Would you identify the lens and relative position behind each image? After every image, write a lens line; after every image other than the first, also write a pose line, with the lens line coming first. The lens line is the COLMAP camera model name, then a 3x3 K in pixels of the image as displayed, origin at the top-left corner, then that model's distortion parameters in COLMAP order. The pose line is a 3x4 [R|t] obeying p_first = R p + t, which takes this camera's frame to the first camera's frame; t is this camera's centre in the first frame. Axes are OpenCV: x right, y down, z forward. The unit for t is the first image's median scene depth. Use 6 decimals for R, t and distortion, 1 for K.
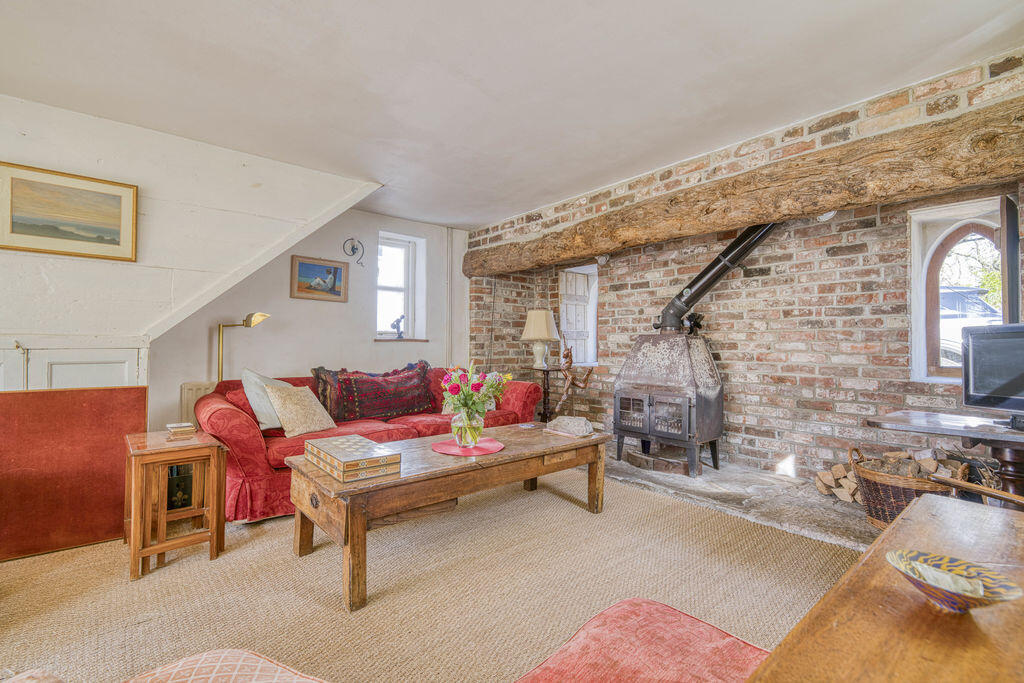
lens RADIAL K [[446.0, 0, 512.5], [0, 446.0, 329.2], [0, 0, 1]] dist [-0.012131, 0.007671]
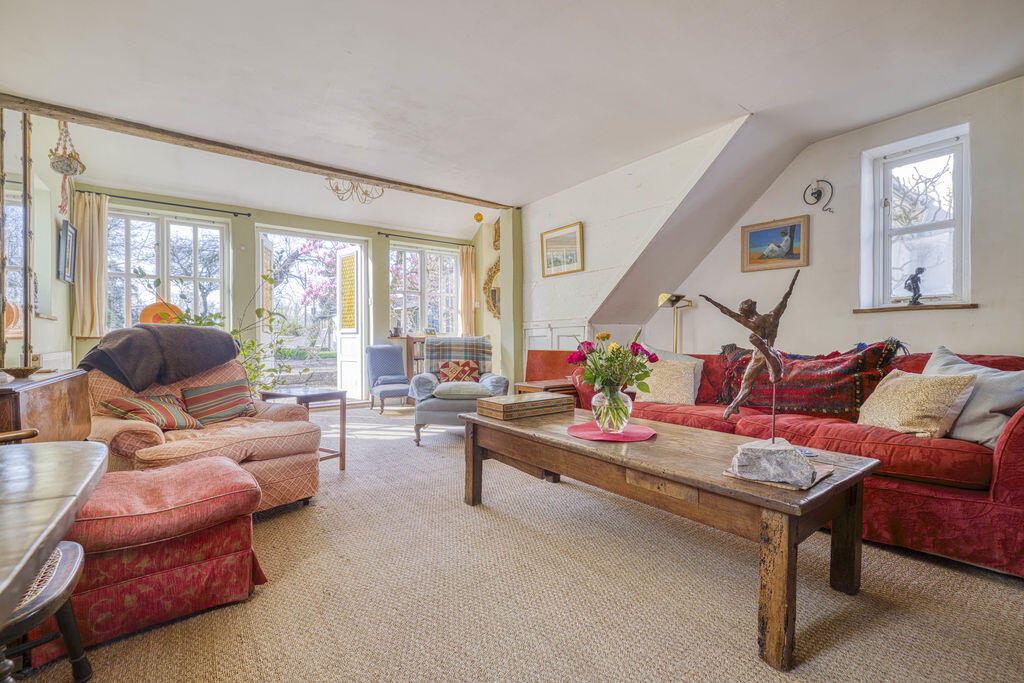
lens RADIAL K [[446.0, 0, 512.5], [0, 446.0, 329.2], [0, 0, 1]] dist [-0.012131, 0.007671]
pose [[-0.059202, -0.029267, -0.997817, 0.514877], [0.040641, 0.998671, -0.031703, 0.065667], [0.997418, -0.042429, -0.057934, 0.613958]]
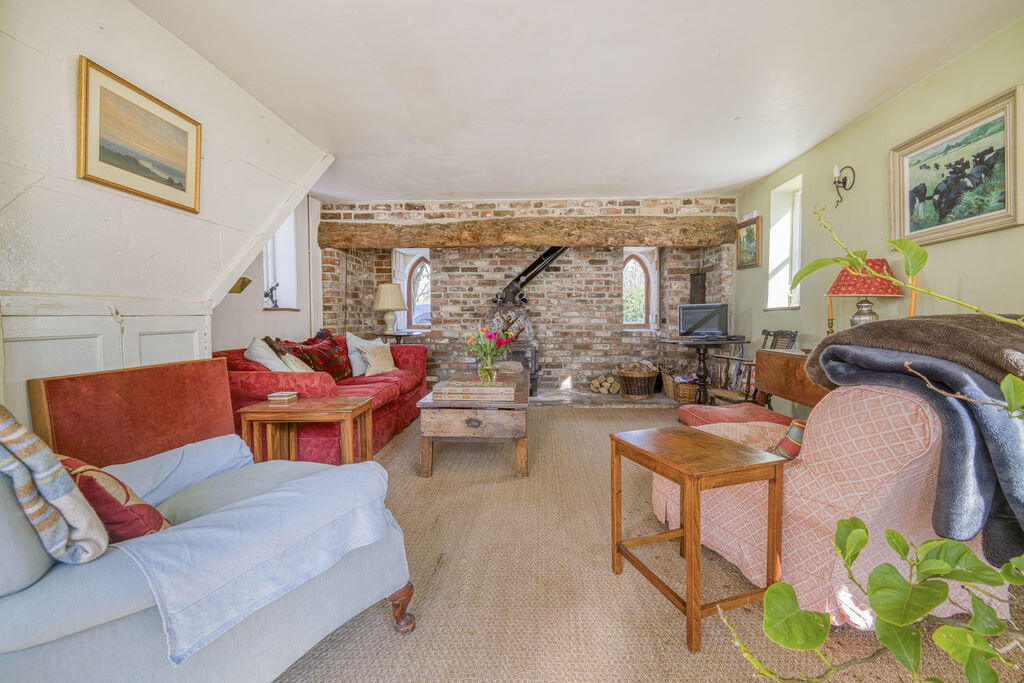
lens RADIAL K [[446.0, 0, 512.5], [0, 446.0, 329.2], [0, 0, 1]] dist [-0.012131, 0.007671]
pose [[0.684241, -0.025208, 0.728820, -0.775941], [-0.020021, 0.998376, 0.053328, 0.008273], [-0.728981, -0.051081, 0.682625, -0.022233]]
